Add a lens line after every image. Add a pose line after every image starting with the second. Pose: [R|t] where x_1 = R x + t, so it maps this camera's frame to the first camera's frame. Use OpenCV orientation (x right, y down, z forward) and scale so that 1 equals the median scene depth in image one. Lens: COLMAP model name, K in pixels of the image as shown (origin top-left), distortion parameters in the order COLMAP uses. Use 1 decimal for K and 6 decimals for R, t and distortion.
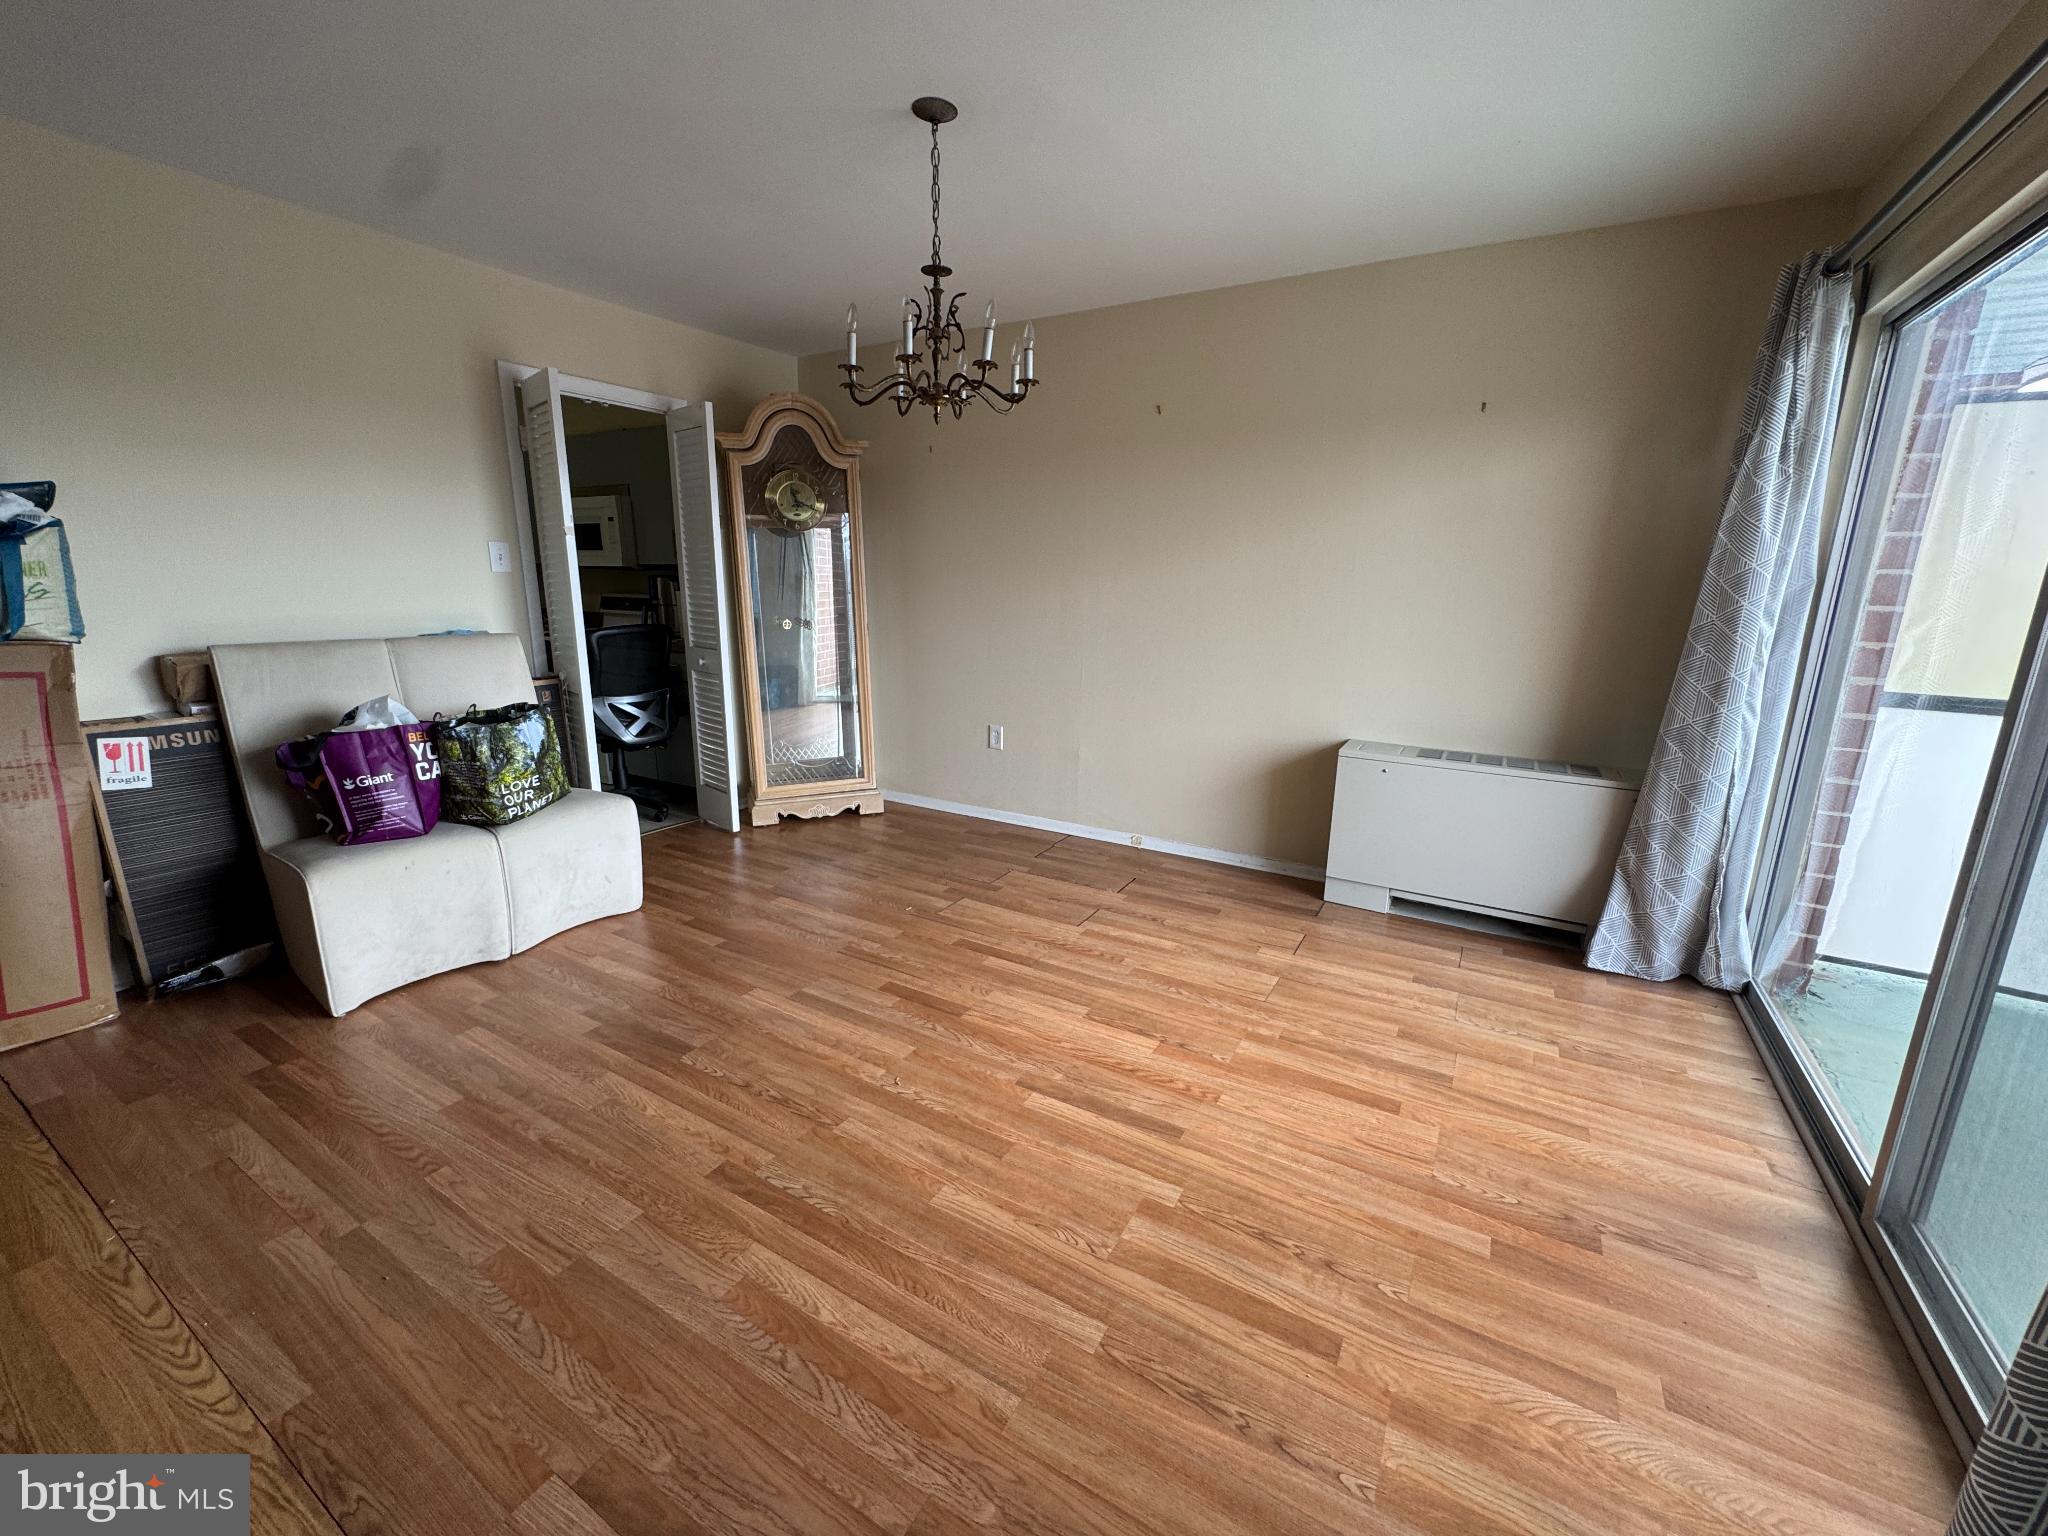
lens RADIAL K [[818.8, 0, 1021.3], [0, 818.8, 765.1], [0, 0, 1]] dist [-0.003352, -0.000346]
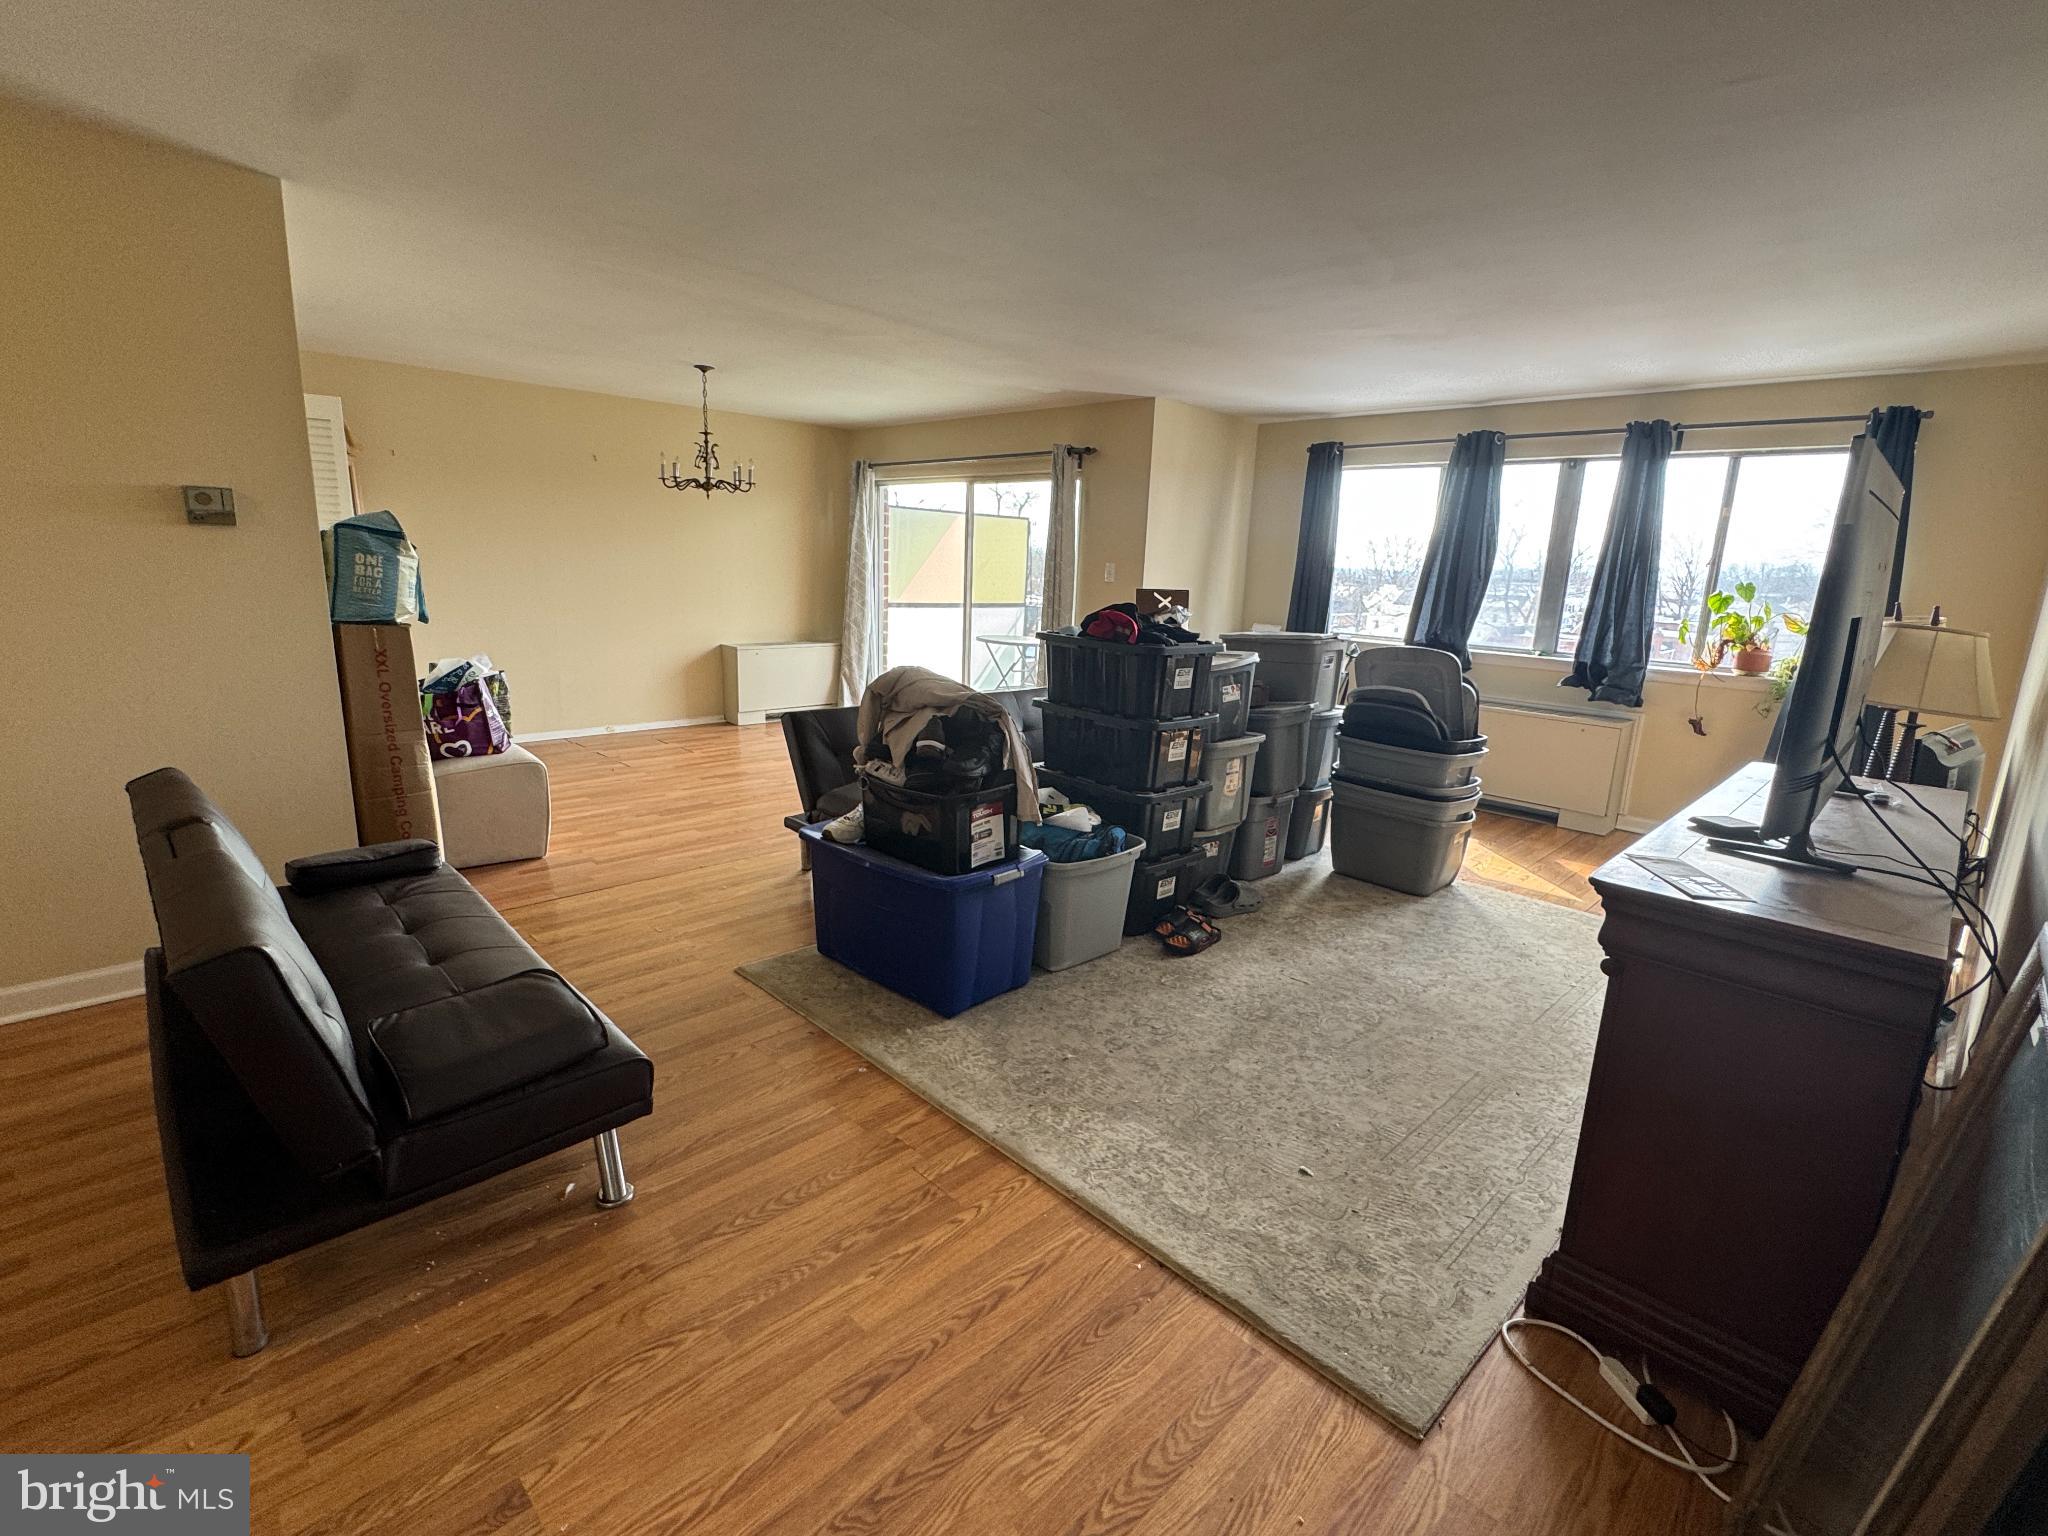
lens RADIAL K [[939.7, 0, 1028.7], [0, 939.7, 769.5], [0, 0, 1]] dist [0.001806, -0.000862]
pose [[0.246397, -0.215518, 0.944902, -2.566403], [0.189434, 0.966866, 0.171130, 0.018706], [-0.950475, 0.136831, 0.279059, -0.448660]]
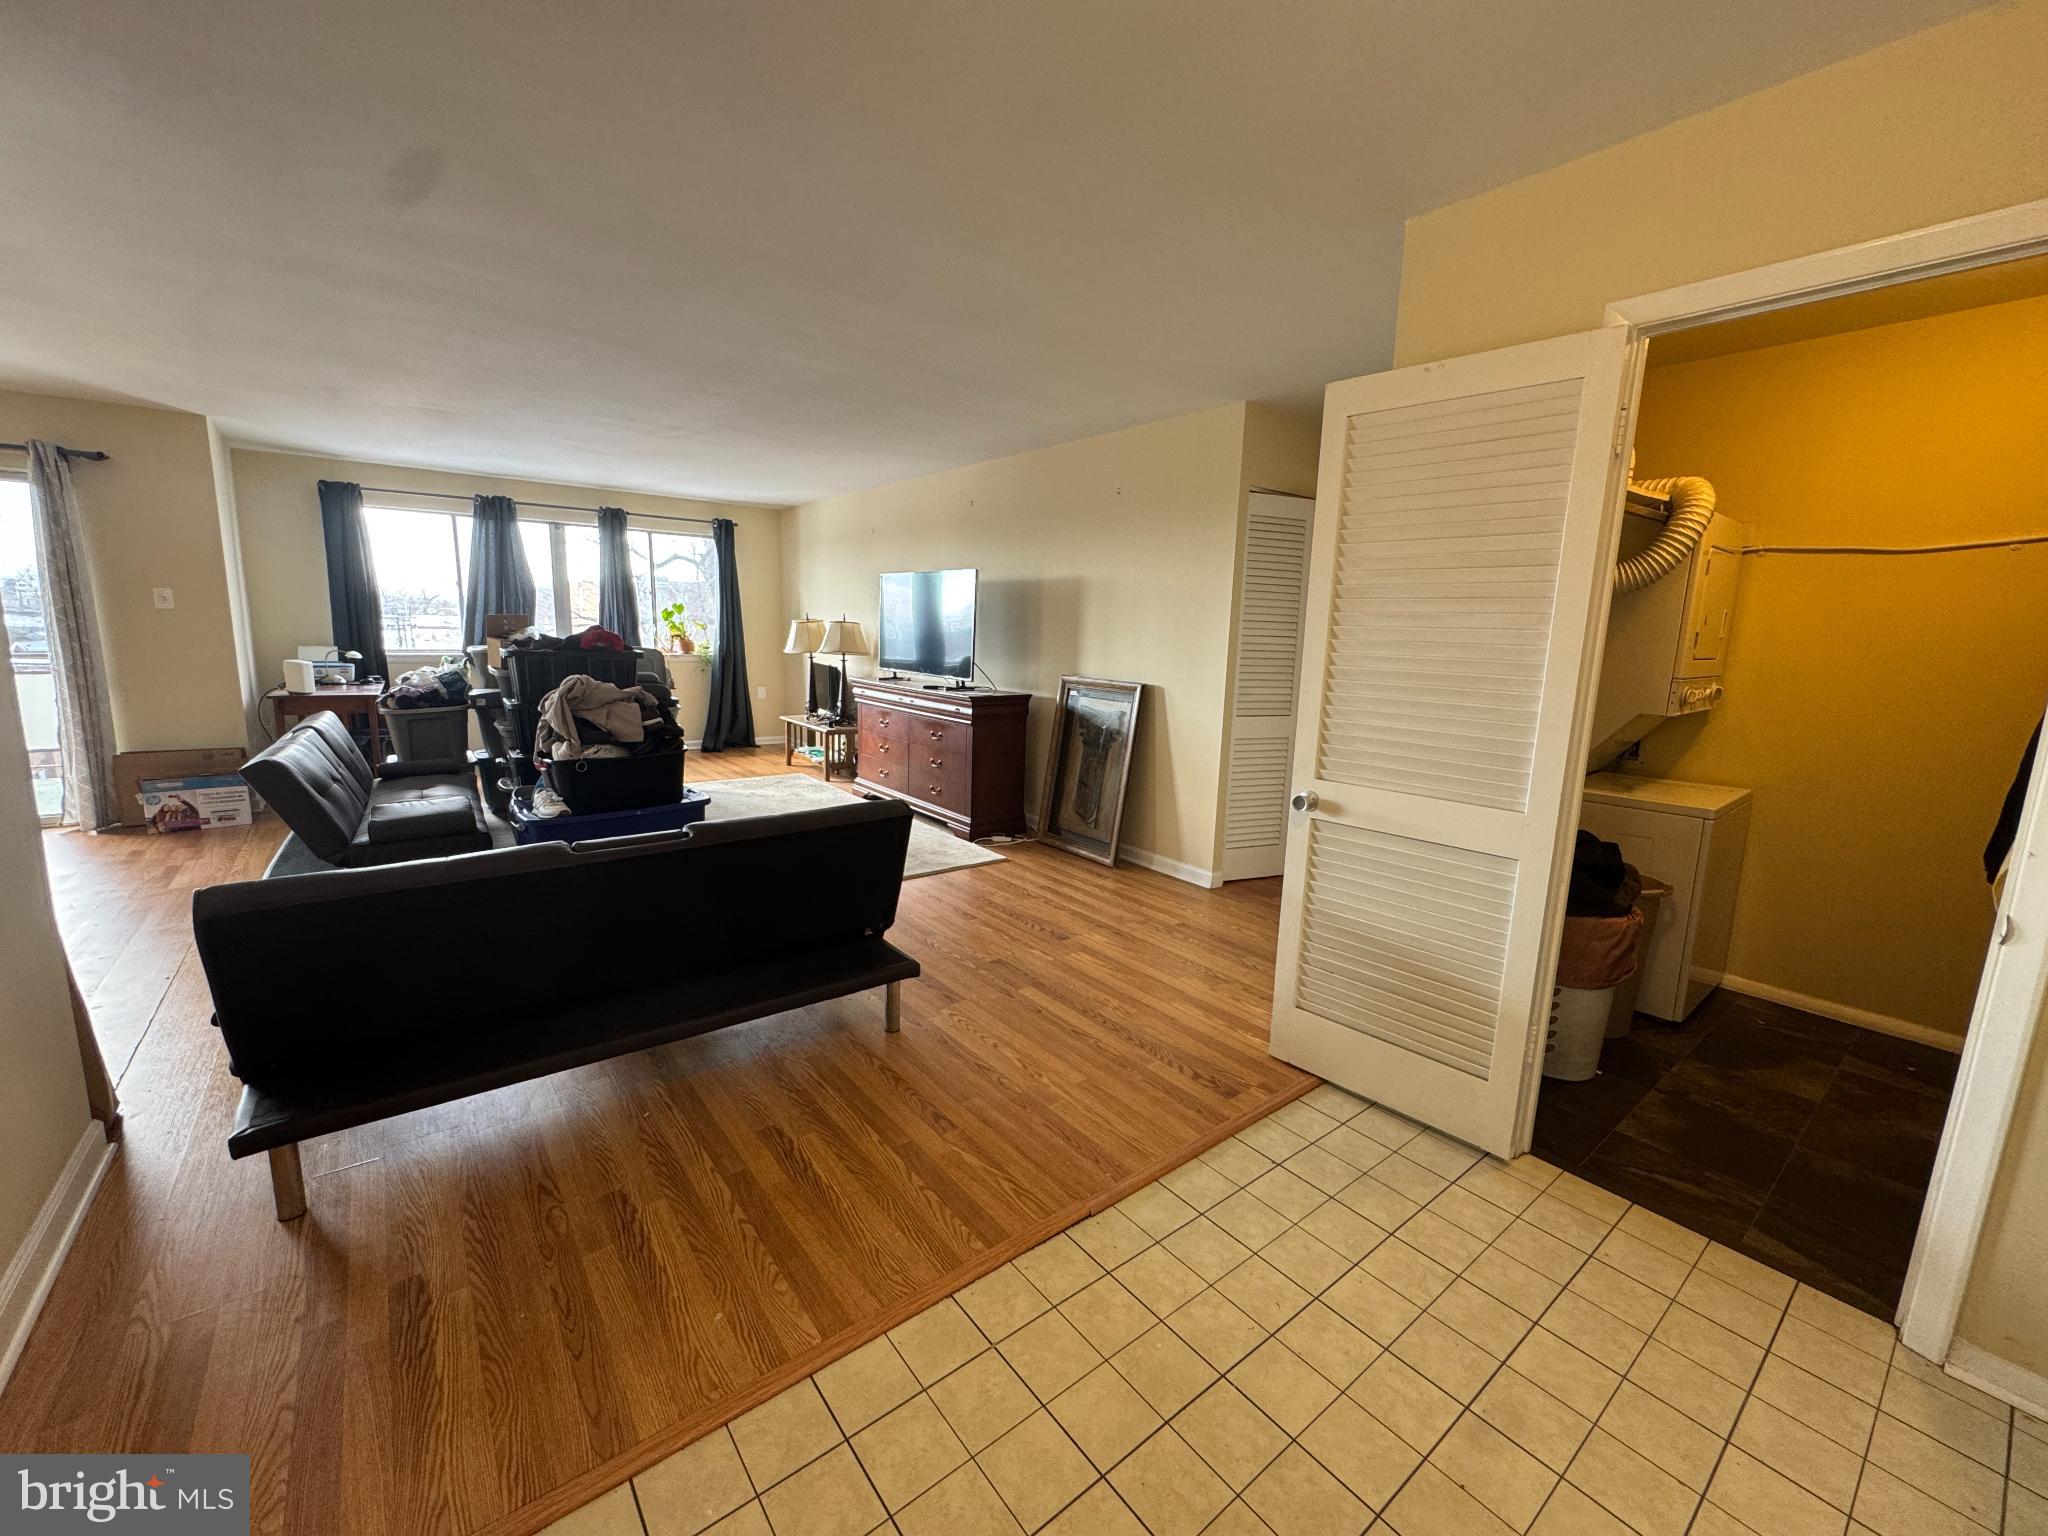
lens RADIAL K [[818.8, 0, 1033.4], [0, 818.8, 775.5], [0, 0, 1]] dist [-0.003352, -0.000346]
pose [[-0.933992, -0.103017, 0.342120, -2.700471], [0.043145, 0.918007, 0.394210, -0.369148], [-0.354679, 0.382950, -0.852967, 1.325301]]
